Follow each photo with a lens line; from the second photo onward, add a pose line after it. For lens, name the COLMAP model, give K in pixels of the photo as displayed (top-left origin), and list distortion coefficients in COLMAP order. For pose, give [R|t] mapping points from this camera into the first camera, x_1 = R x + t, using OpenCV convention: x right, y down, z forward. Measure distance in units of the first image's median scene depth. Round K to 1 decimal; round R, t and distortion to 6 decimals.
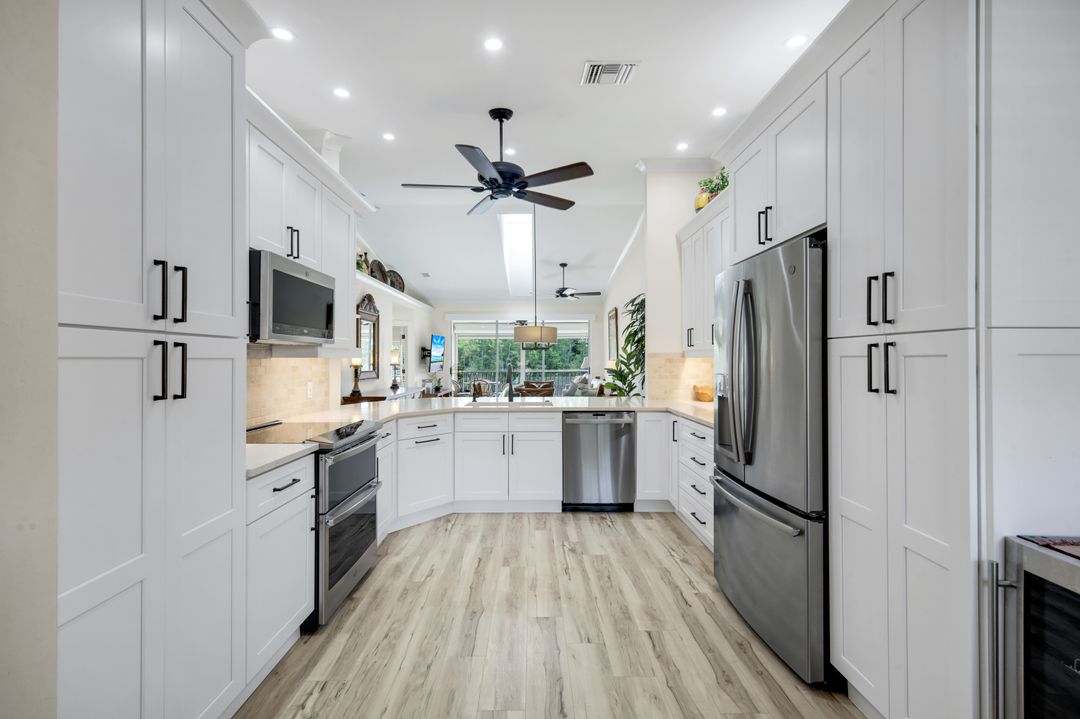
lens RADIAL K [[475.6, 0, 538.4], [0, 475.6, 357.5], [0, 0, 1]] dist [0.001557, 0.000211]
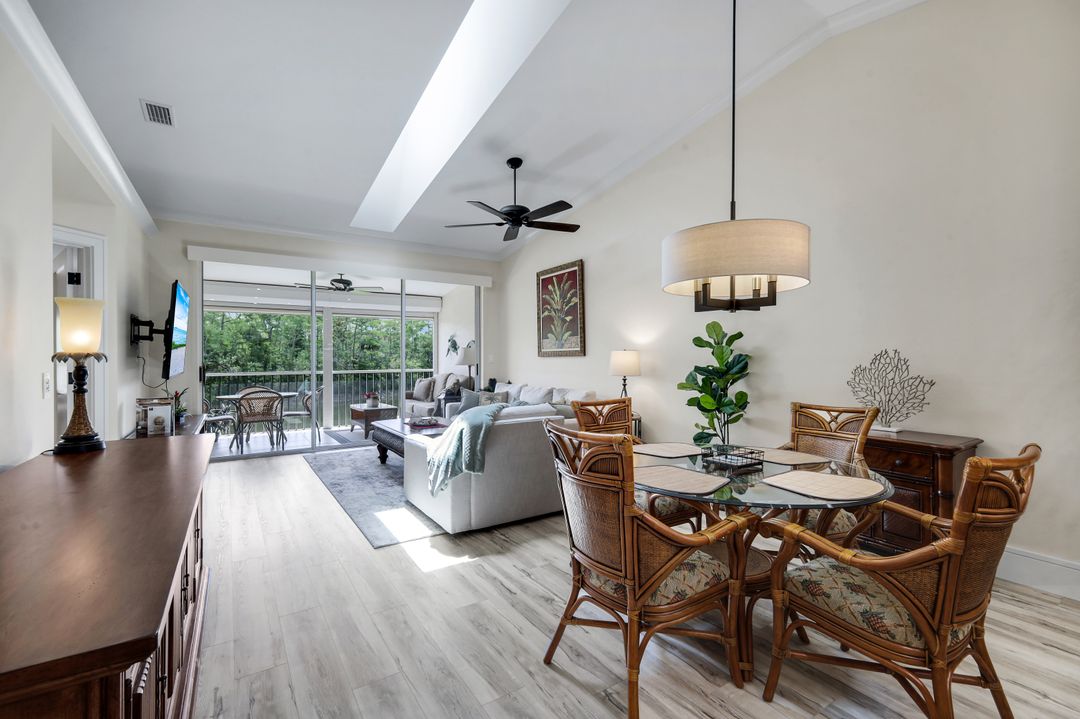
lens RADIAL K [[471.5, 0, 538.8], [0, 471.5, 357.7], [0, 0, 1]] dist [0.007698, 0.000255]
pose [[0.840204, 0.000007, 0.542270, -0.507154], [-0.003902, 0.999974, 0.006033, 0.027310], [-0.542256, -0.007185, 0.840183, 1.429909]]
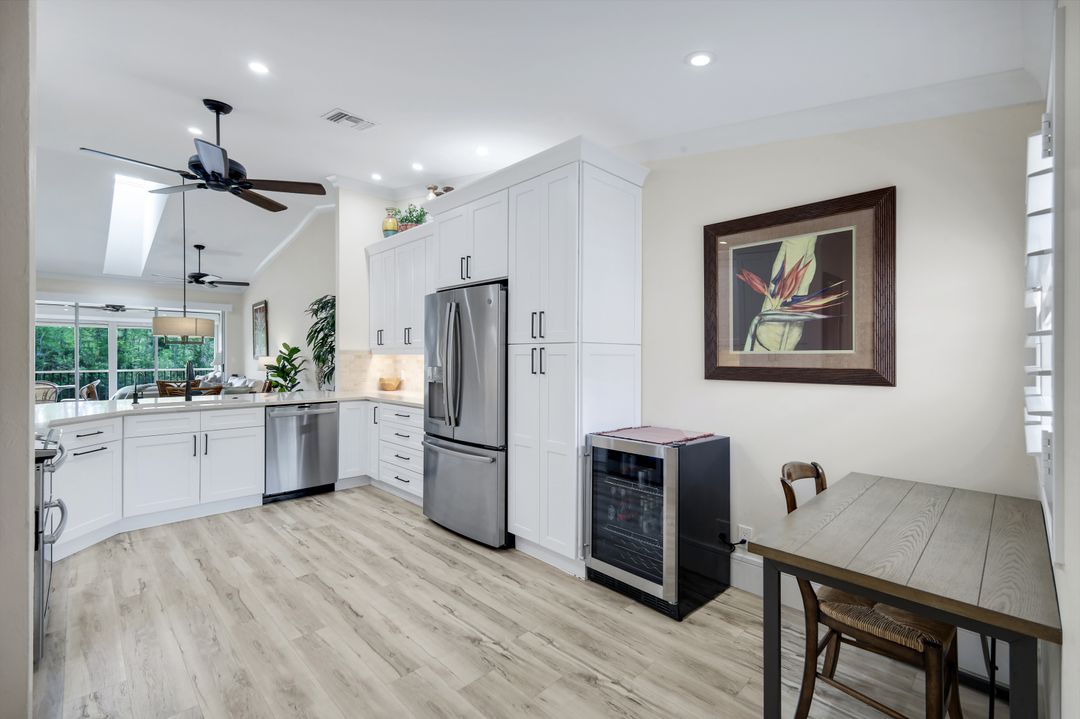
lens RADIAL K [[471.5, 0, 538.8], [0, 471.5, 357.7], [0, 0, 1]] dist [0.007698, 0.000255]
pose [[0.725996, 0.001138, 0.687698, -0.235028], [-0.006630, 0.999964, 0.005345, -0.000320], [-0.687667, -0.008439, 0.725977, -0.152538]]
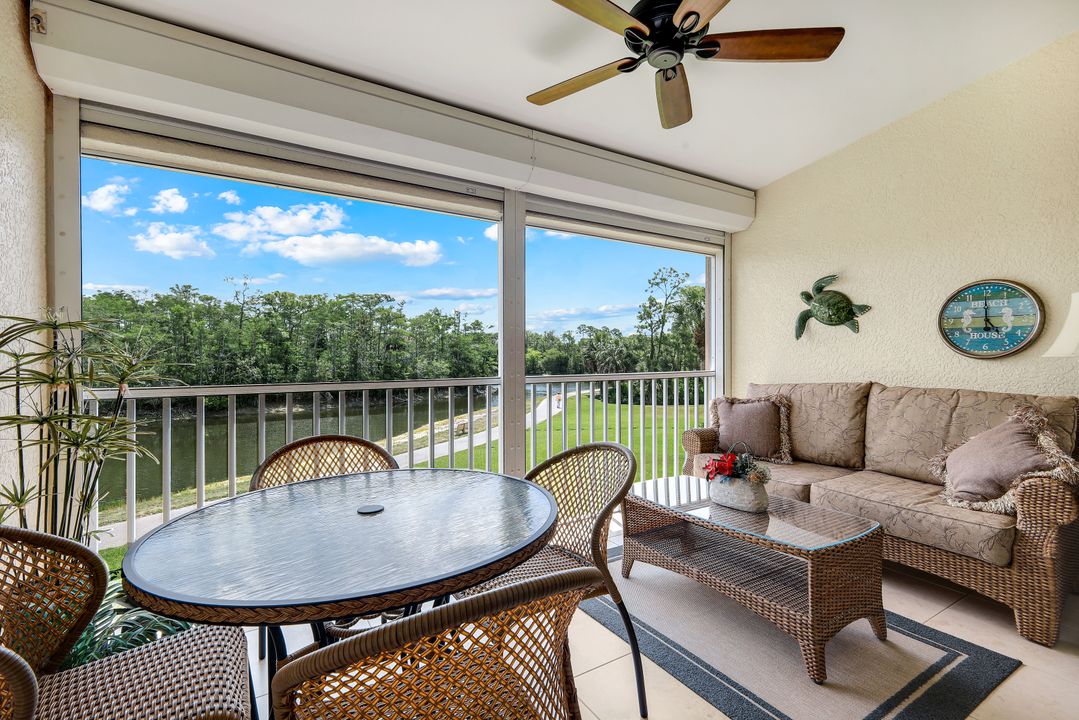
lens RADIAL K [[475.0, 0, 539.5], [0, 475.0, 360.0], [0, 0, 1]] dist [0.001445, 0.000138]
pose [[0.856279, -0.004505, 0.516495, -0.500517], [-0.000124, 0.999960, 0.008927, 0.073632], [-0.516514, -0.007708, 0.856244, 3.210186]]
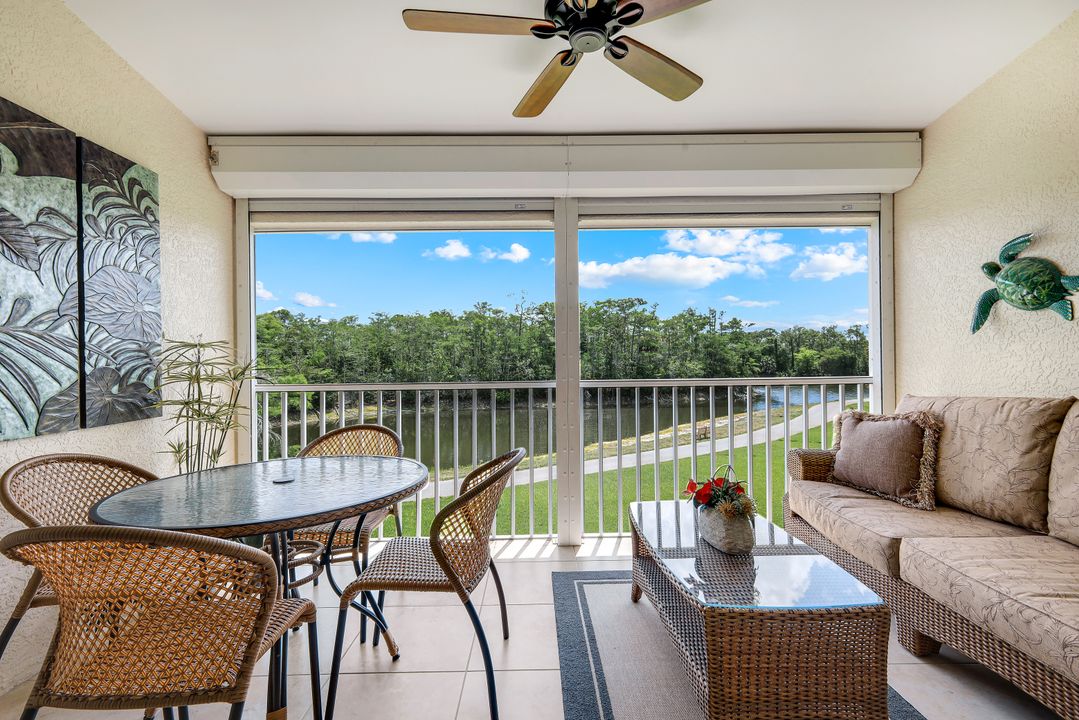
lens RADIAL K [[472.2, 0, 539.5], [0, 472.2, 360.0], [0, 0, 1]] dist [0.000134, -0.000219]
pose [[0.999940, -0.009112, 0.006162, -0.178729], [0.009086, 0.999950, 0.004271, 0.070116], [-0.006200, -0.004215, 0.999972, 3.109541]]
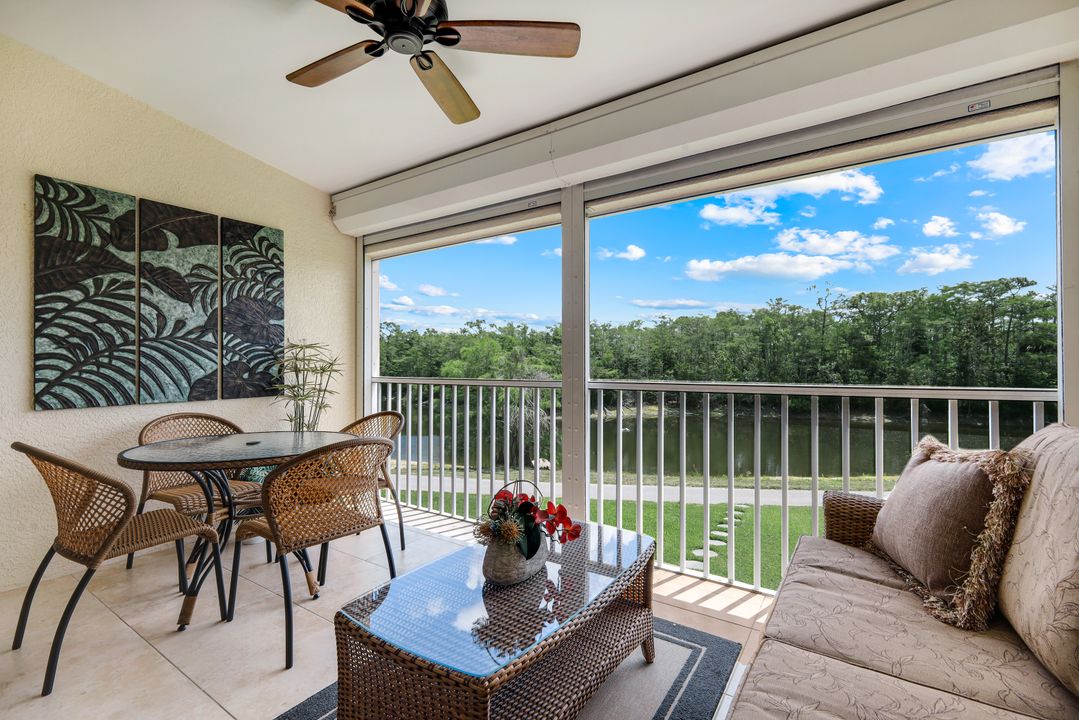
lens RADIAL K [[472.2, 0, 539.5], [0, 472.2, 360.0], [0, 0, 1]] dist [0.000134, -0.000219]
pose [[0.825915, -0.003416, -0.563784, 0.252139], [0.001817, 0.999993, -0.003398, 0.078156], [0.563792, 0.001782, 0.825915, 3.260679]]
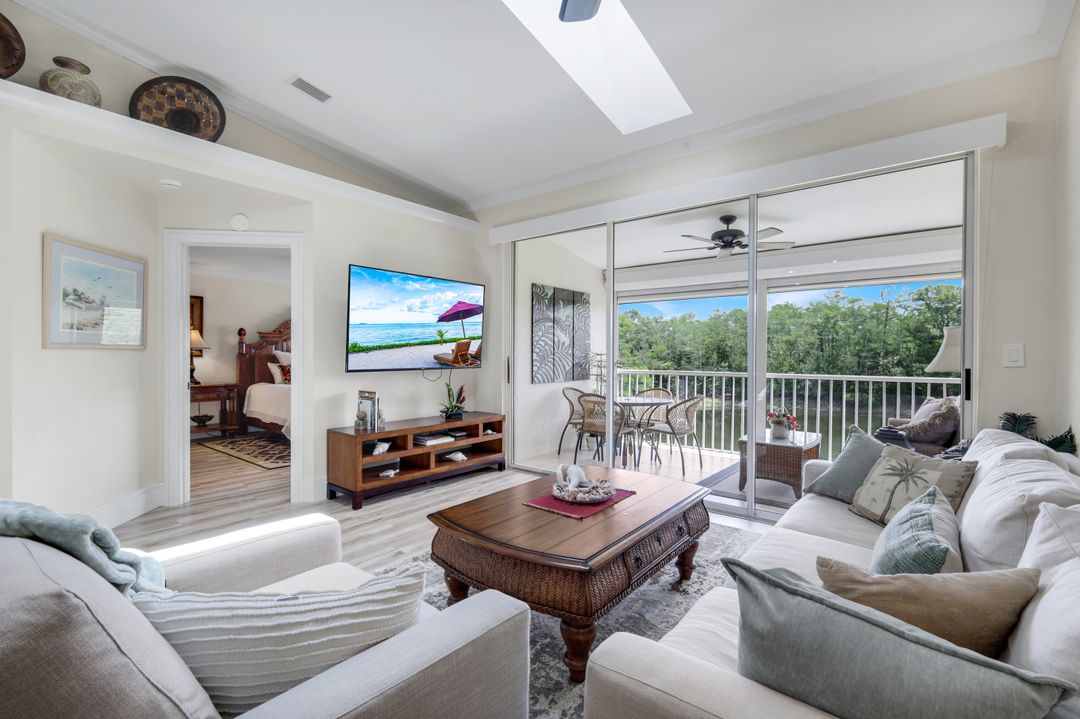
lens RADIAL K [[475.6, 0, 538.4], [0, 475.6, 357.5], [0, 0, 1]] dist [0.001557, 0.000211]
pose [[0.772951, 0.010201, -0.634384, 0.301681], [-0.004297, 0.999932, 0.010844, 0.042192], [0.634451, -0.005656, 0.772942, 2.242503]]
